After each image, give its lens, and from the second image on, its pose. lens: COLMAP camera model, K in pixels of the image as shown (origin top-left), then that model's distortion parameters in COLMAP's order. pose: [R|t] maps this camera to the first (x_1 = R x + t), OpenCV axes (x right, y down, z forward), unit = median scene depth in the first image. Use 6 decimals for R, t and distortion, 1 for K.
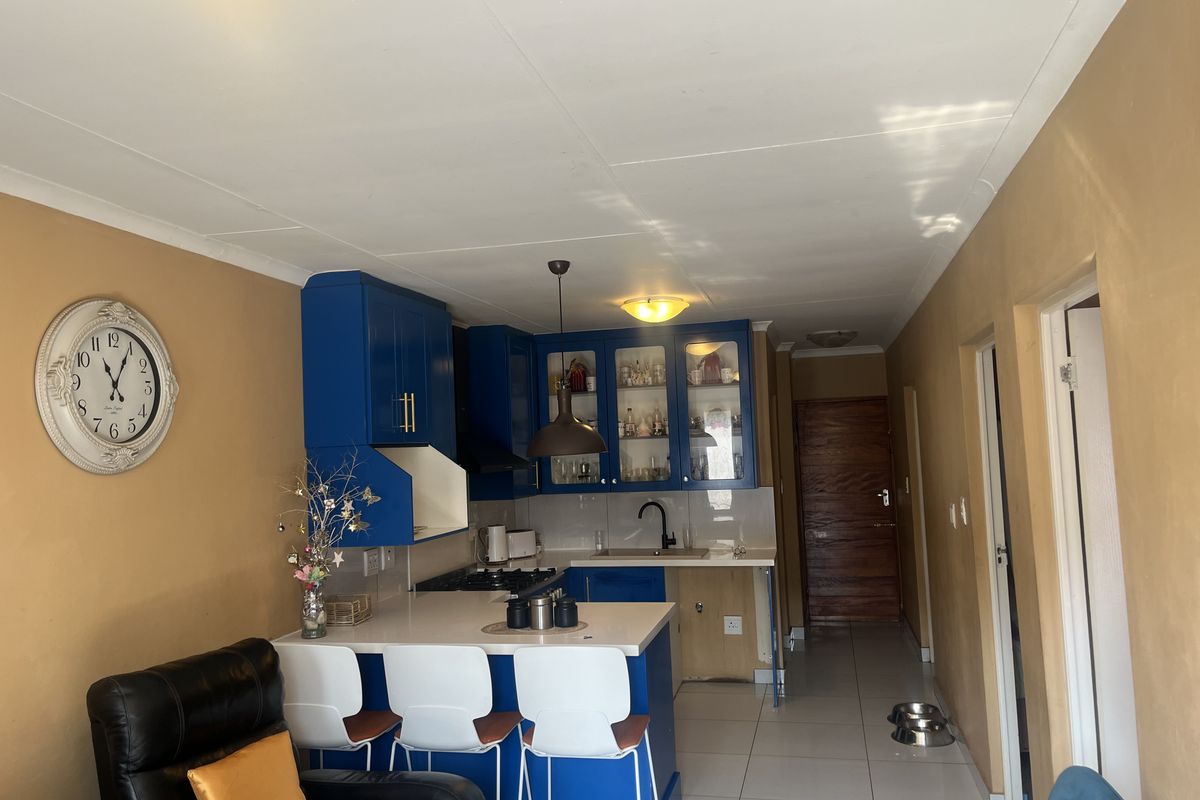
lens RADIAL K [[893.1, 0, 600.0], [0, 893.1, 400.0], [0, 0, 1]] dist [0.084650, -0.112463]
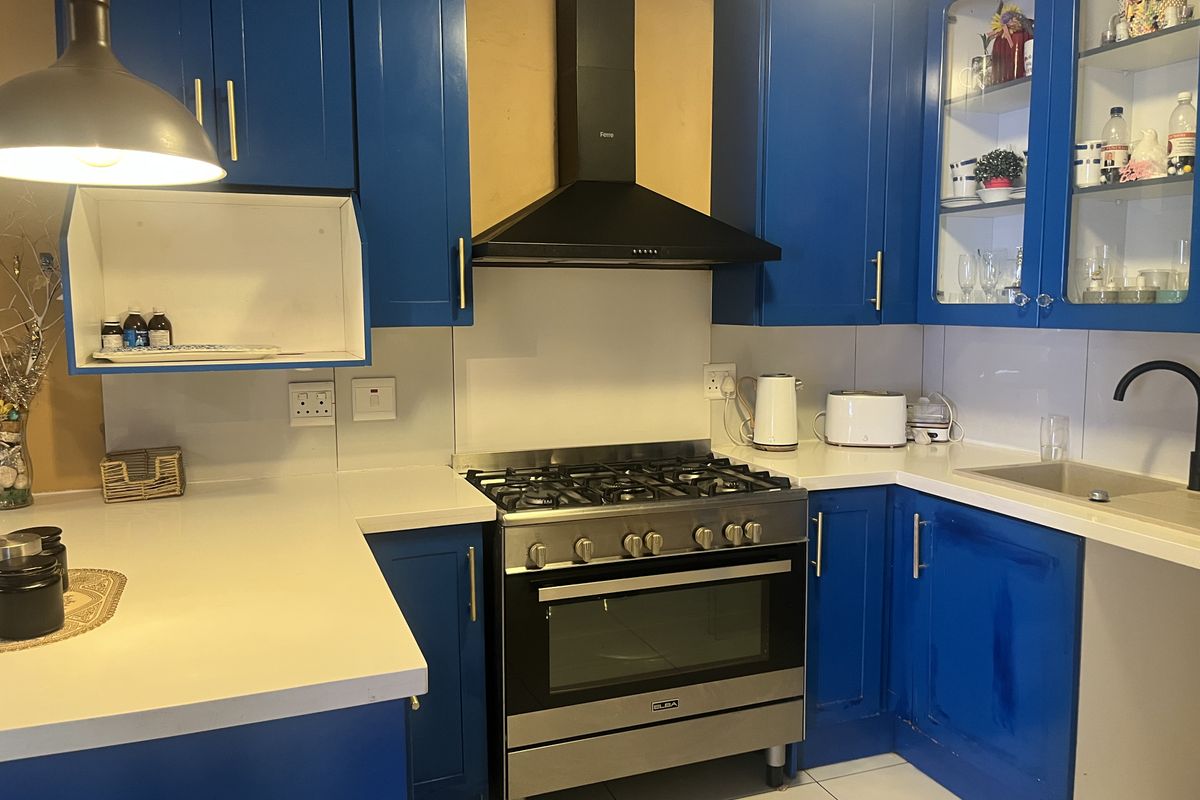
lens RADIAL K [[893.1, 0, 600.0], [0, 893.1, 400.0], [0, 0, 1]] dist [0.084650, -0.112463]
pose [[0.570359, 0.131399, -0.810817, 0.391531], [0.023486, 0.984109, 0.176003, 0.097134], [0.821060, -0.119428, 0.558210, 0.998973]]
